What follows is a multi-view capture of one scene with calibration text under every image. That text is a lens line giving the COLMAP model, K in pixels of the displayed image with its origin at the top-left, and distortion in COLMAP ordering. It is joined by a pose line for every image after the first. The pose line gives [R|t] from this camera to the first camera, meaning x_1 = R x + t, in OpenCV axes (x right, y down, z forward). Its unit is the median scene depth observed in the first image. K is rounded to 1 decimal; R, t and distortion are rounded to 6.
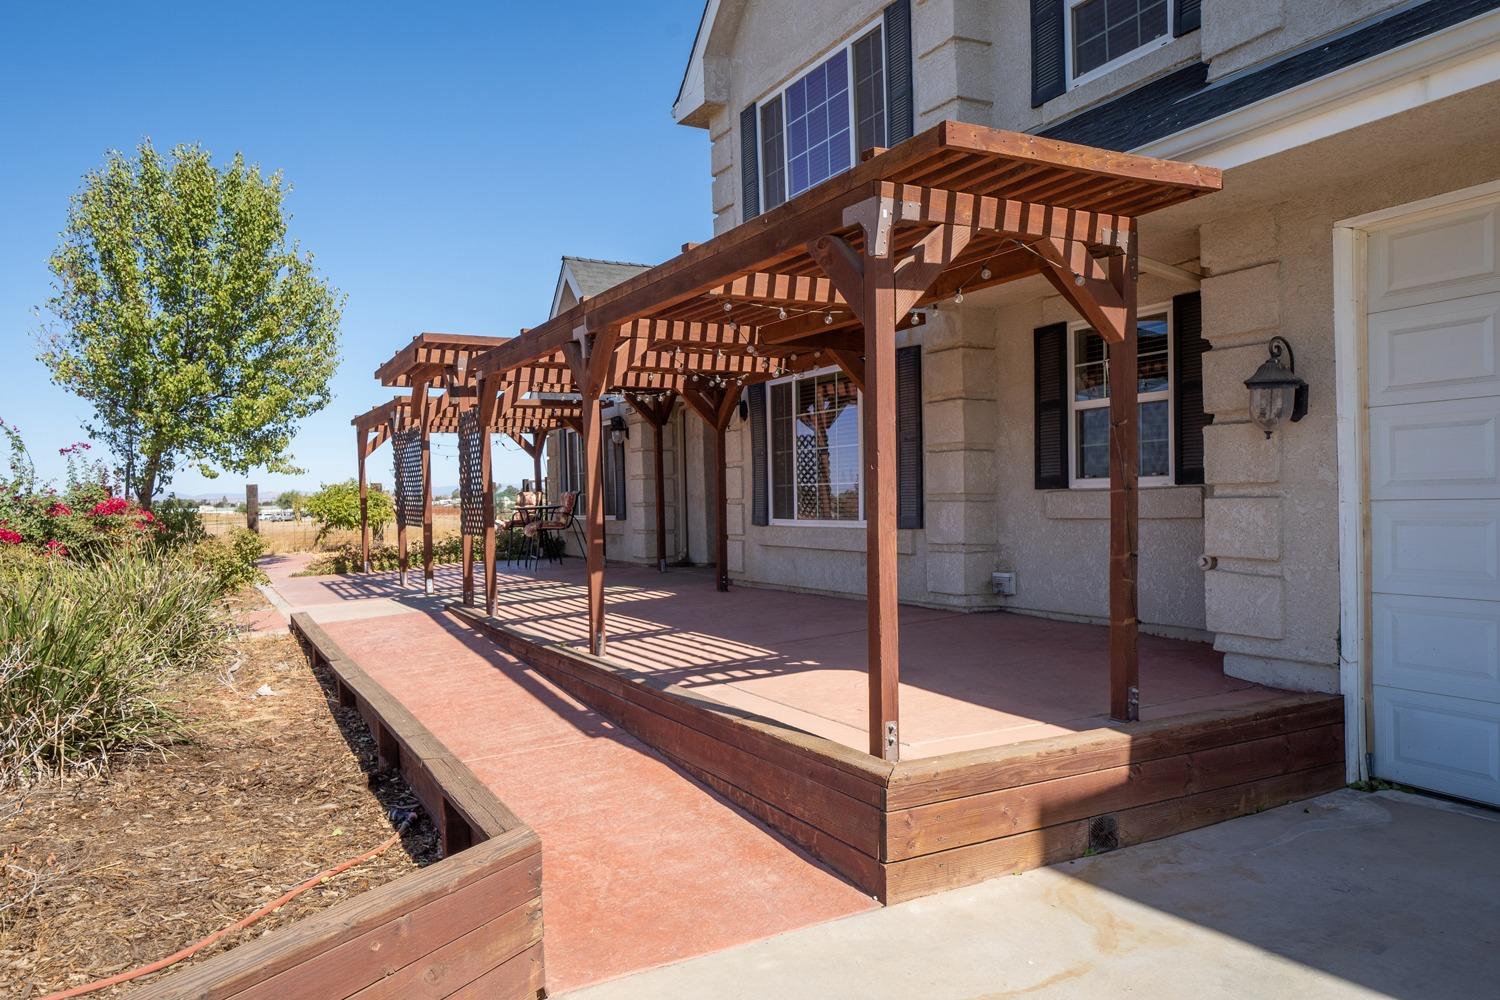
lens RADIAL K [[1003.3, 0, 750.0], [0, 1003.3, 500.0], [0, 0, 1]] dist [0.000649, 0.000366]
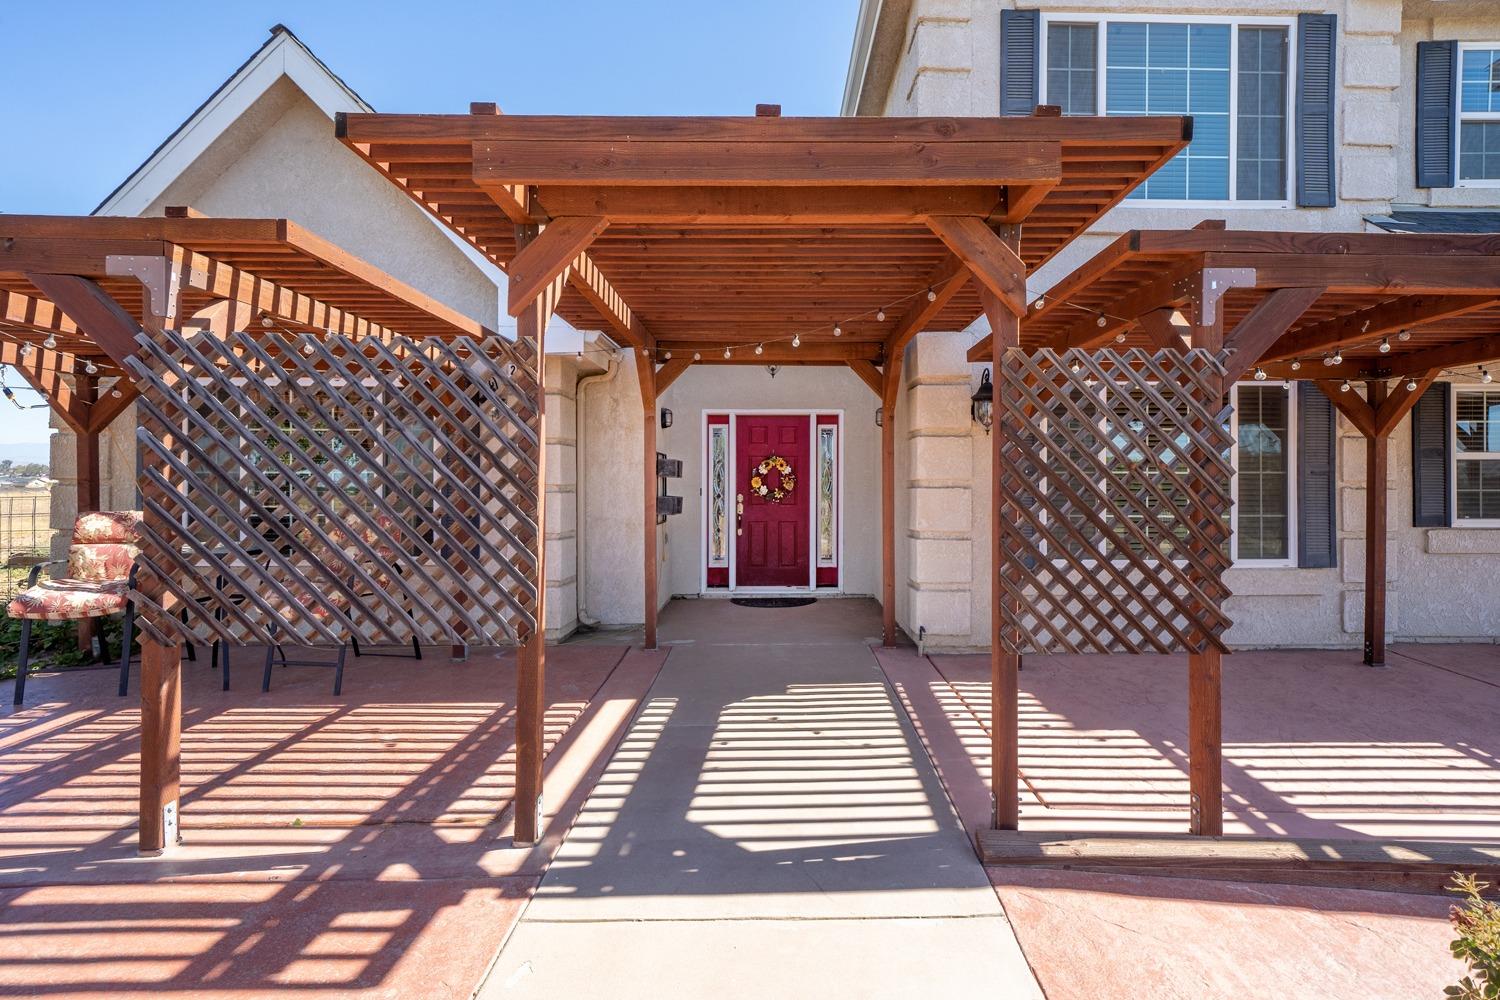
lens RADIAL K [[623.6, 0, 775.9], [0, 623.6, 541.6], [0, 0, 1]] dist [-0.001709, -0.000228]
pose [[0.468355, 0.040503, 0.882612, -0.529907], [-0.000106, 0.998951, -0.045786, 0.029848], [-0.883541, 0.021351, 0.467868, 1.049384]]
